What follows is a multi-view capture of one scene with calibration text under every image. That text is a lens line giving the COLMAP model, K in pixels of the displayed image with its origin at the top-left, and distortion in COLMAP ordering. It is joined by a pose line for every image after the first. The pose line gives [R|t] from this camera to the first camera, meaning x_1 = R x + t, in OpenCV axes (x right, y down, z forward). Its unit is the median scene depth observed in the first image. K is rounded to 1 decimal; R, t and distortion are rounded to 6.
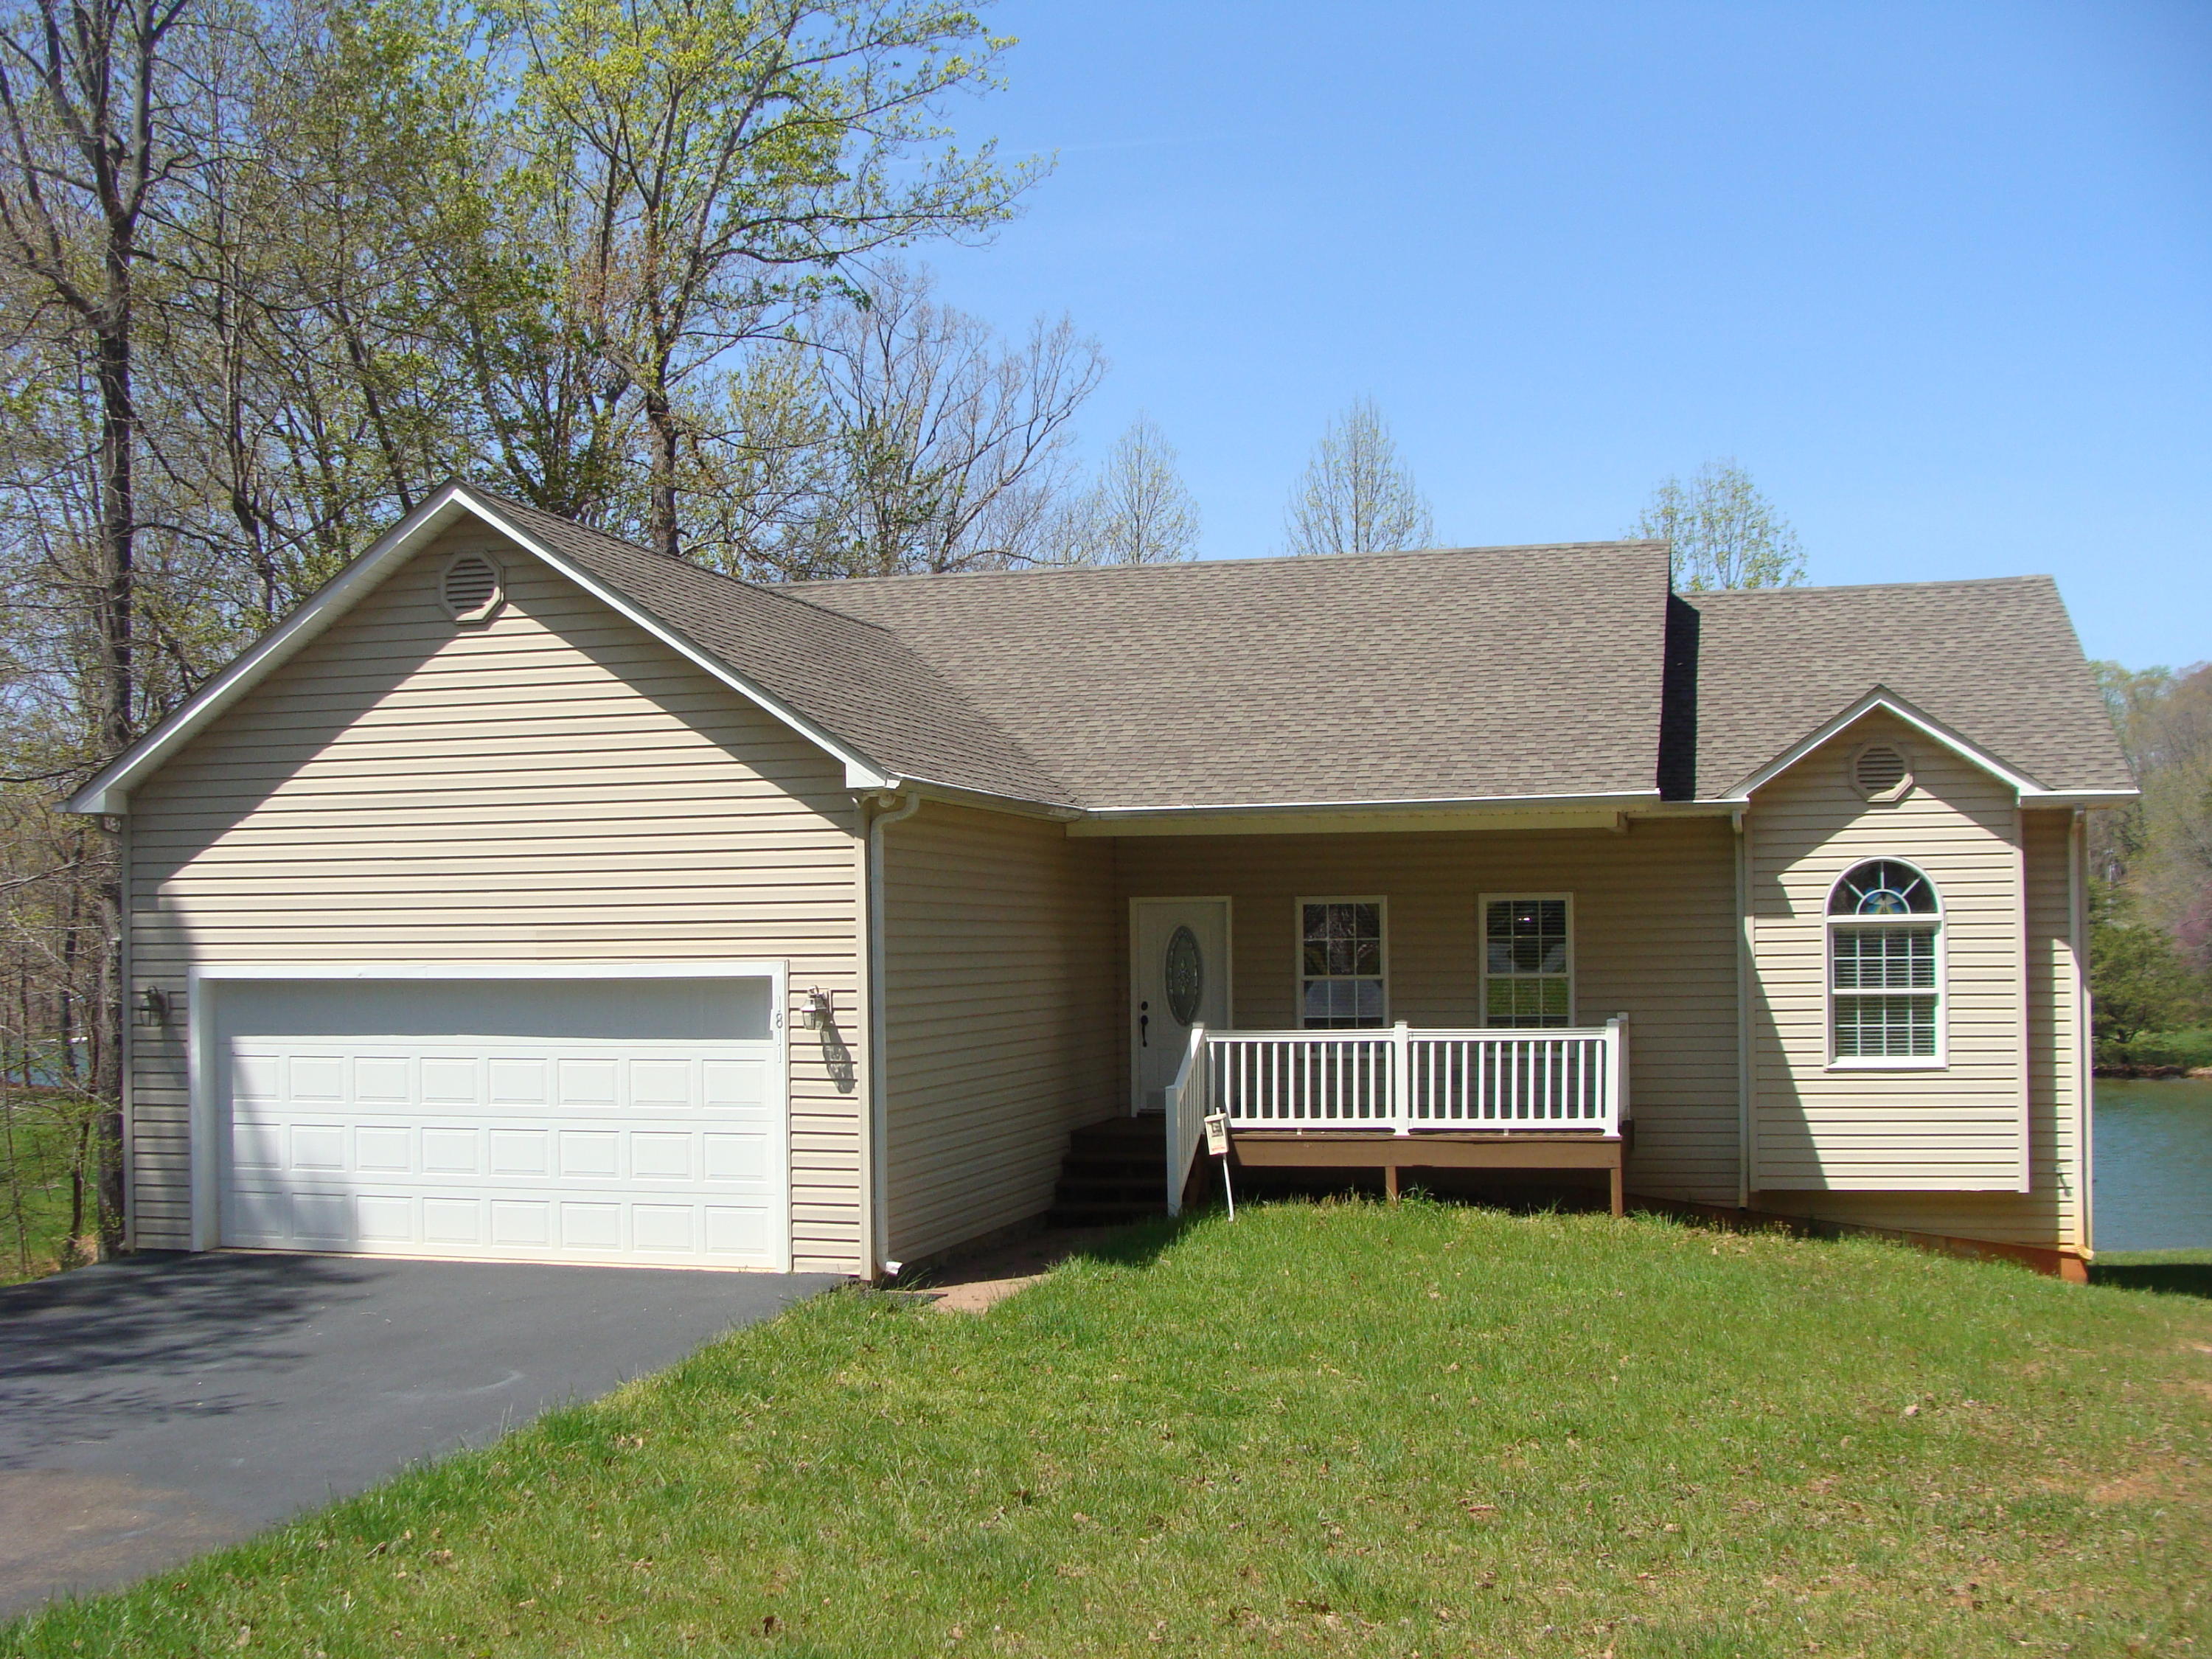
lens RADIAL K [[2465.4, 0, 1105.1], [0, 2465.4, 867.0], [0, 0, 1]] dist [-0.162741, 0.285601]
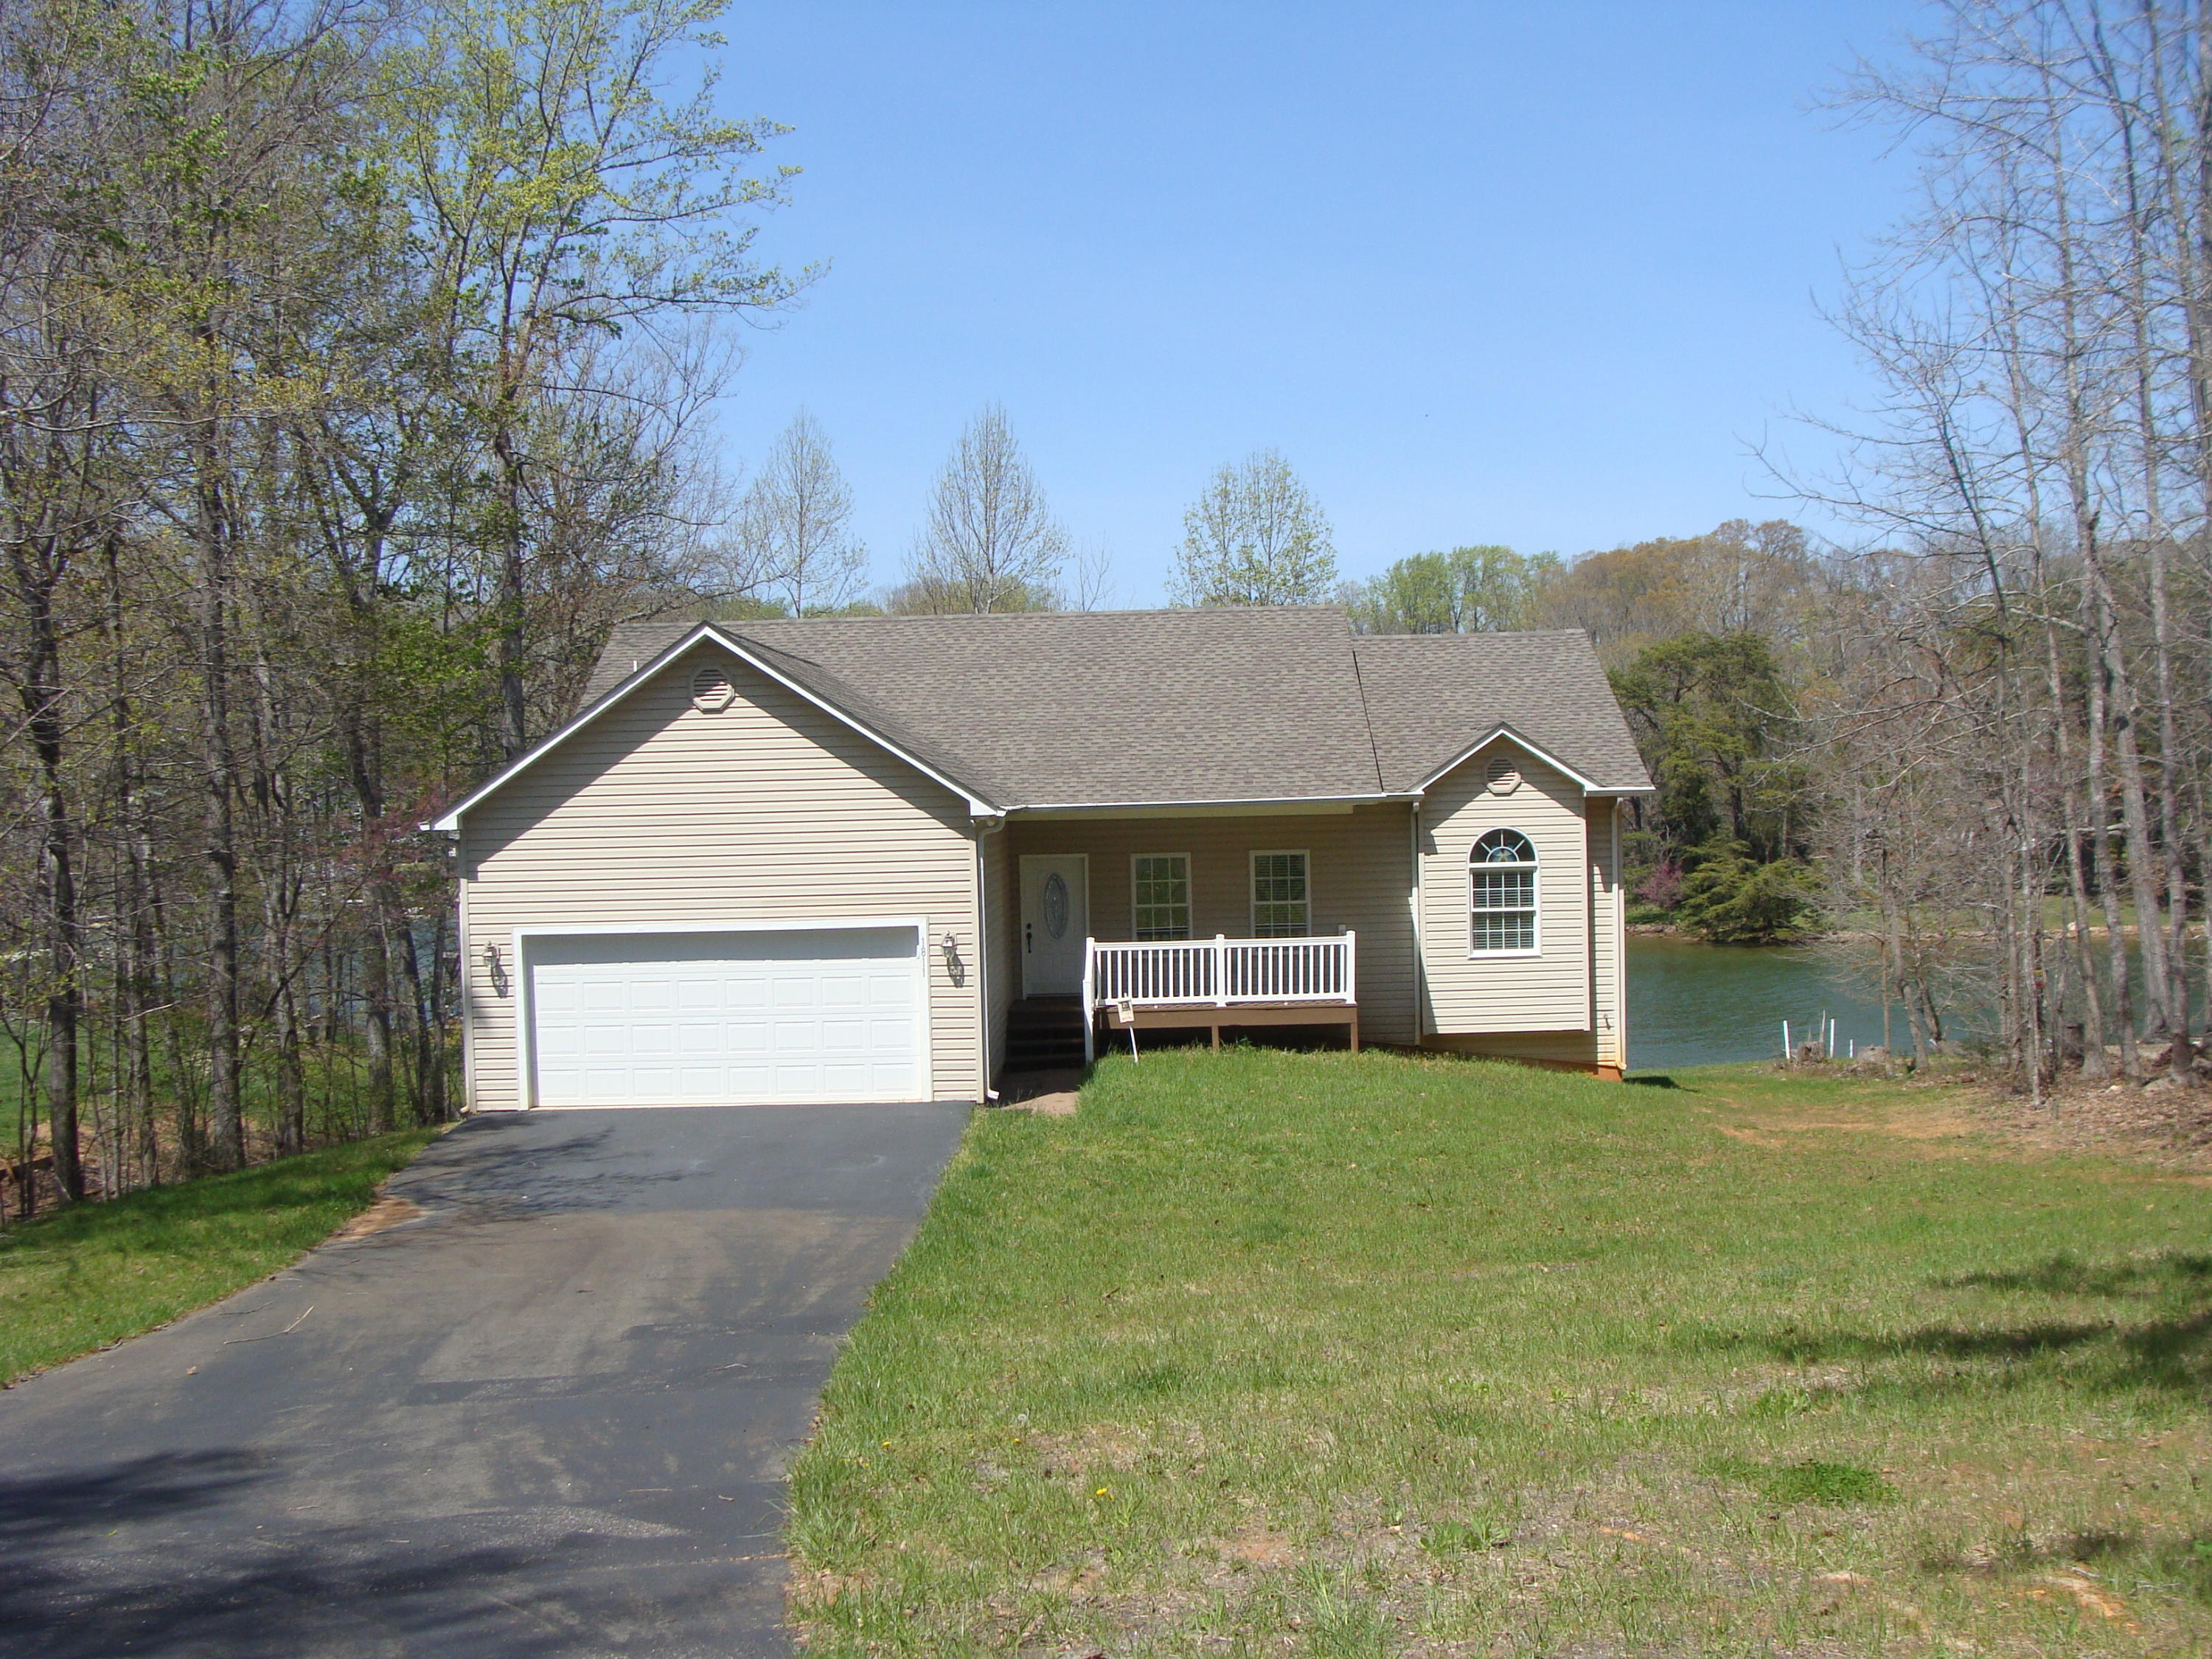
lens RADIAL K [[2646.7, 0, 1106.0], [0, 2646.7, 829.5], [0, 0, 1]] dist [0.000320, -0.595705]
pose [[0.966787, -0.017744, 0.254967, -0.388713], [0.006443, 0.998962, 0.045091, -0.084126], [-0.255503, -0.041950, 0.965898, -0.641919]]
